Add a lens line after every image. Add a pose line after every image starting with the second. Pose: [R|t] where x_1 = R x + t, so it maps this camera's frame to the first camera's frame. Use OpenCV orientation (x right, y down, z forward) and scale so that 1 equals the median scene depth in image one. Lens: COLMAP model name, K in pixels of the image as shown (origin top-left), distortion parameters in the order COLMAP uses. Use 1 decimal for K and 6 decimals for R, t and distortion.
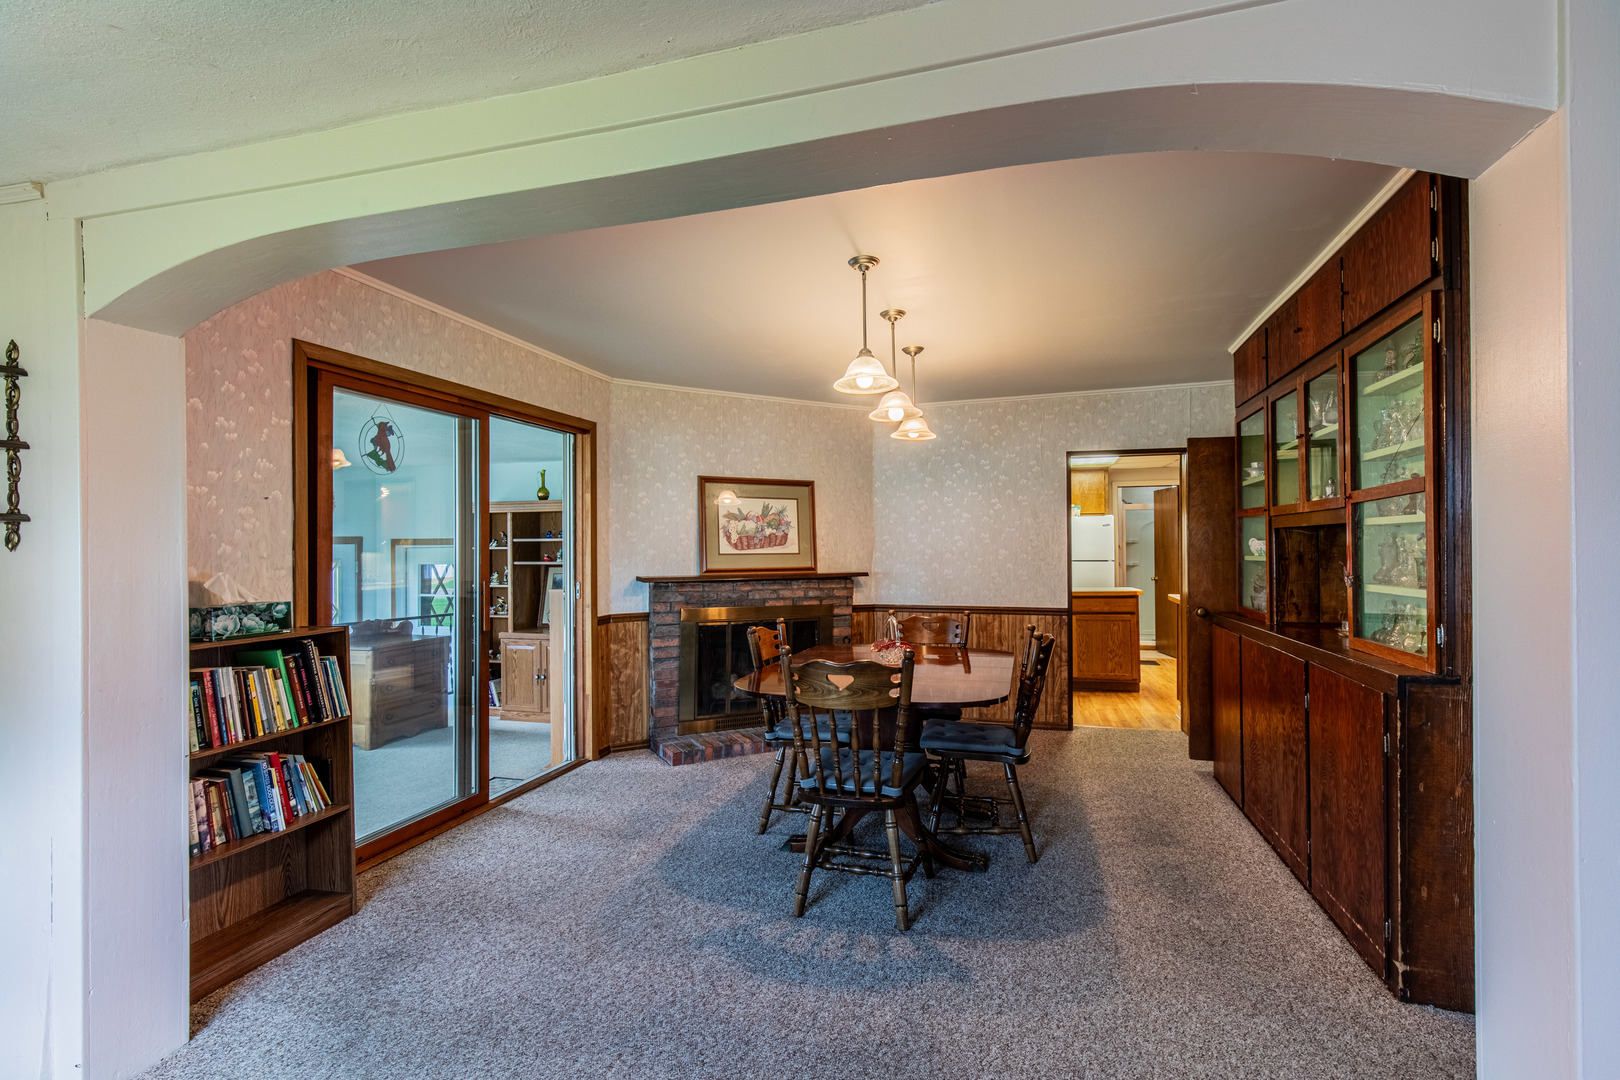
lens RADIAL K [[719.2, 0, 821.1], [0, 719.2, 541.9], [0, 0, 1]] dist [-0.000193, 0.000725]
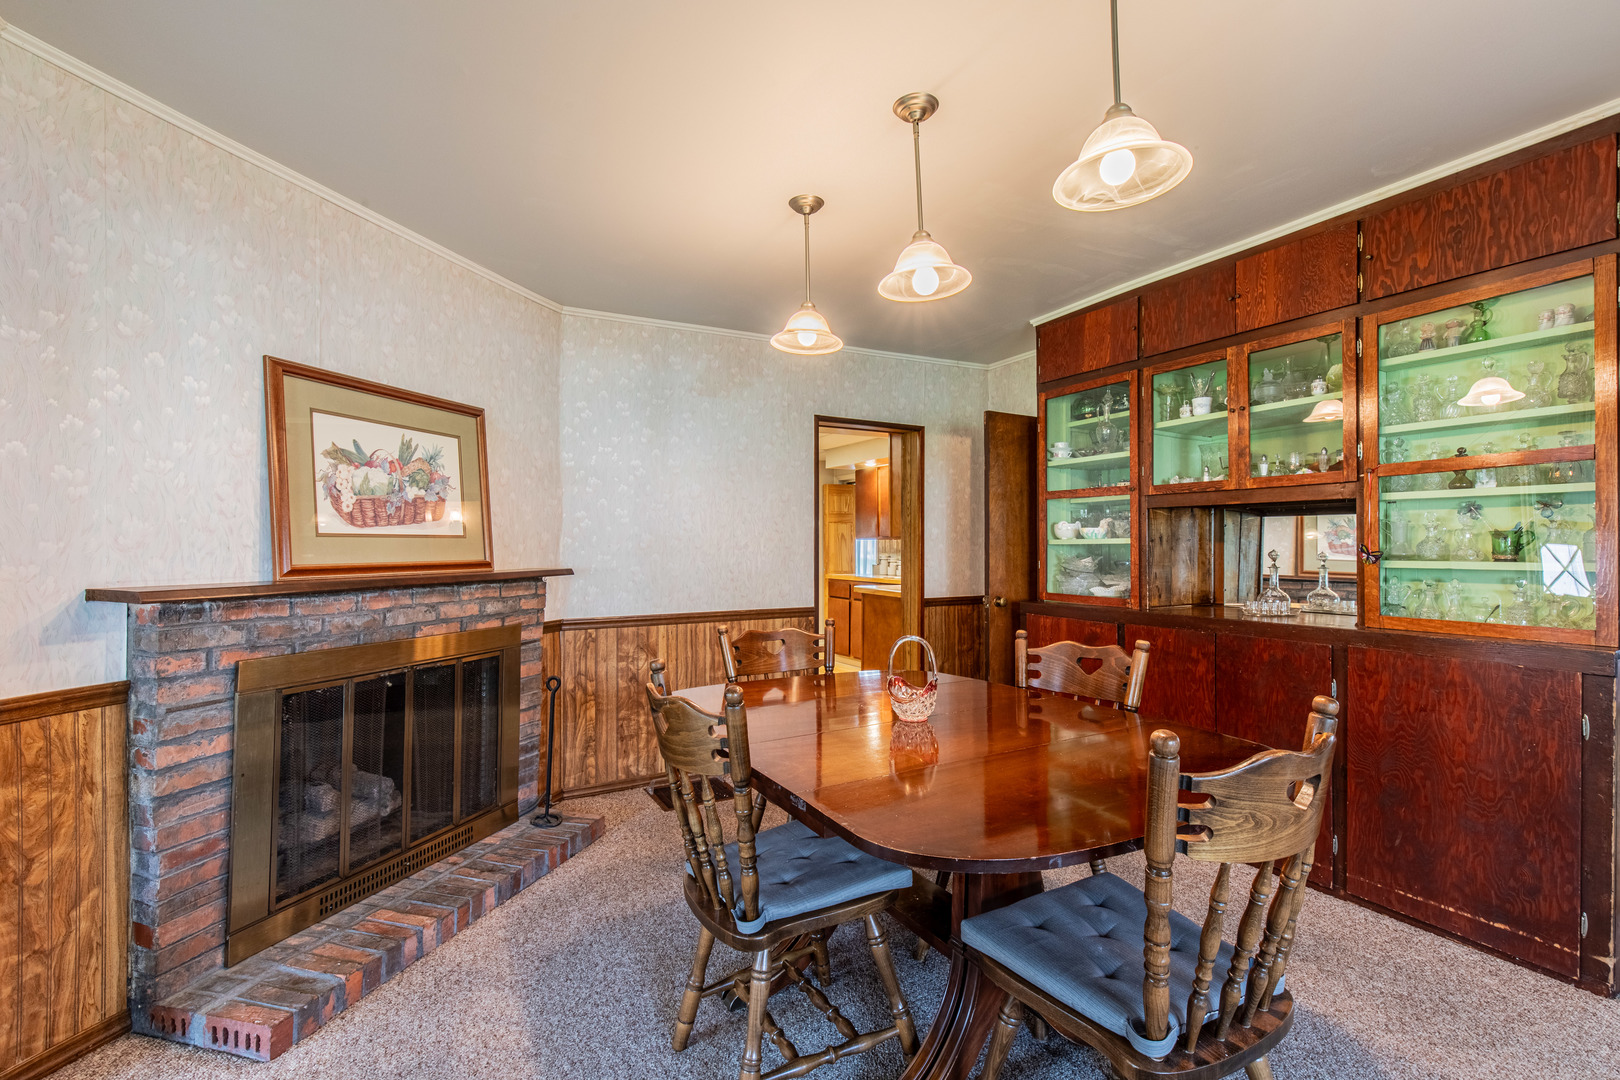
lens RADIAL K [[719.2, 0, 821.1], [0, 719.2, 541.9], [0, 0, 1]] dist [-0.000193, 0.000725]
pose [[0.701031, 0.005587, 0.713109, -0.254735], [-0.006209, 0.999979, -0.001731, 0.021572], [-0.713104, -0.003214, 0.701051, 0.463229]]
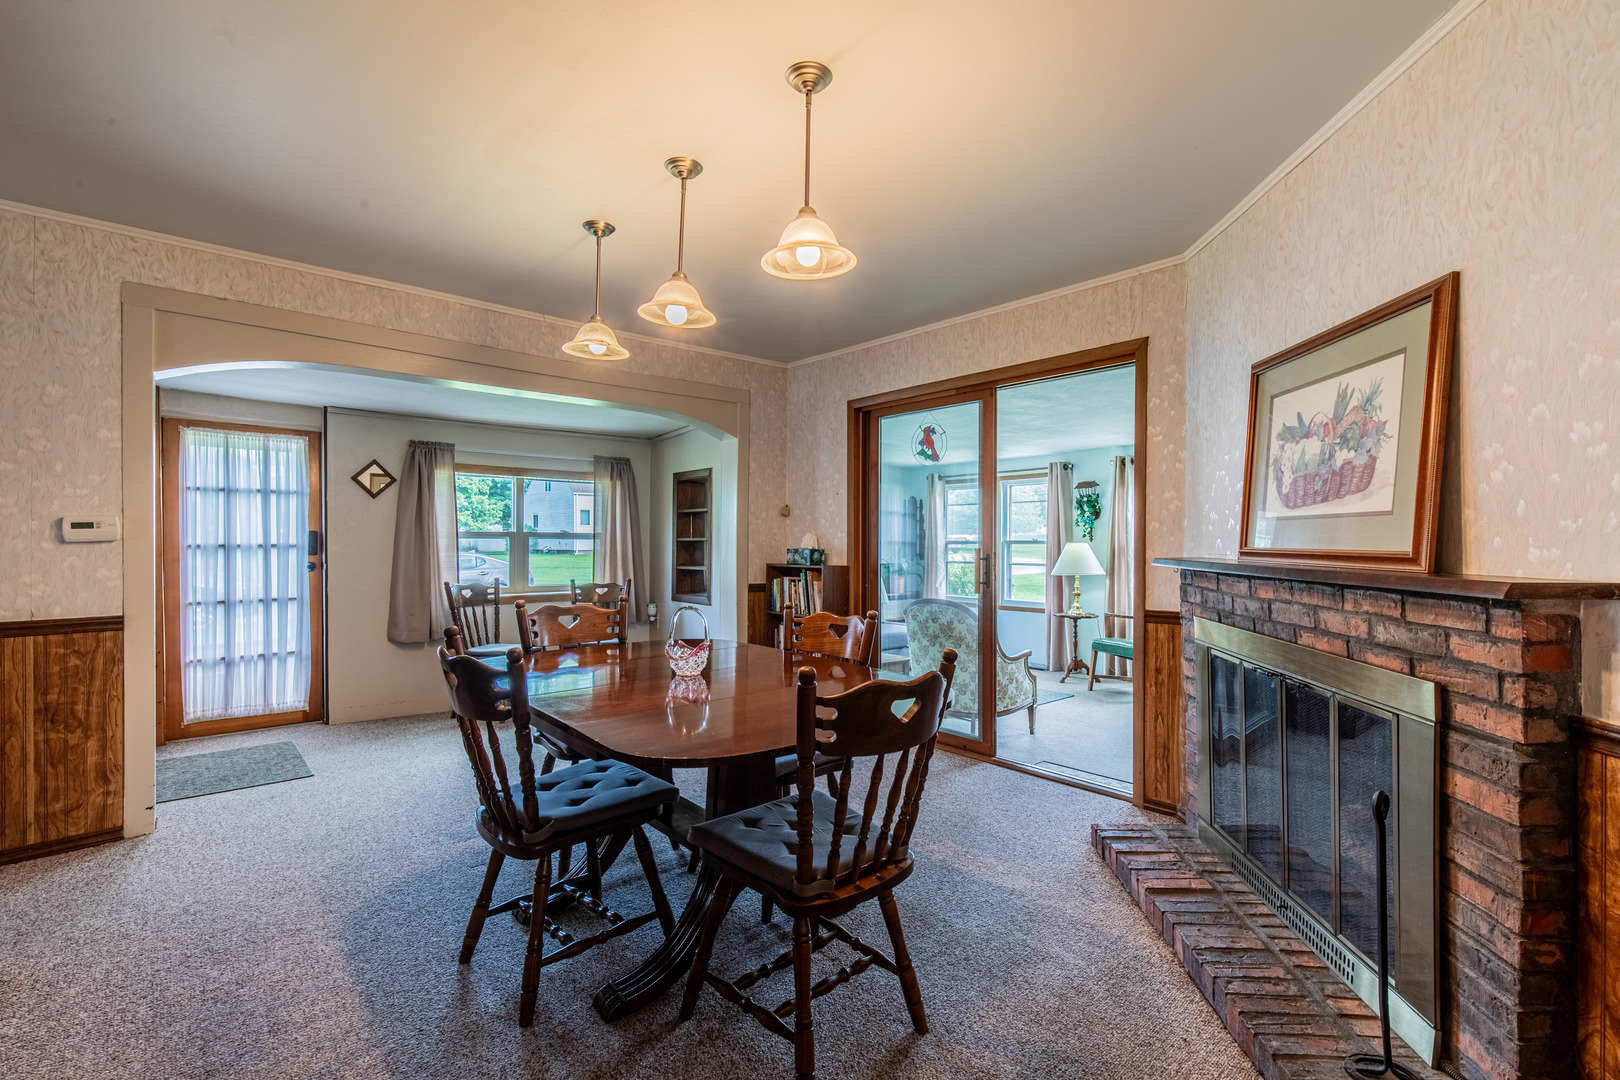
lens RADIAL K [[719.2, 0, 821.1], [0, 719.2, 541.9], [0, 0, 1]] dist [-0.000193, 0.000725]
pose [[-0.531376, 0.009832, -0.847079, 0.438111], [0.010539, 0.999932, 0.004995, 0.028171], [0.847071, -0.006273, -0.531443, 1.047807]]
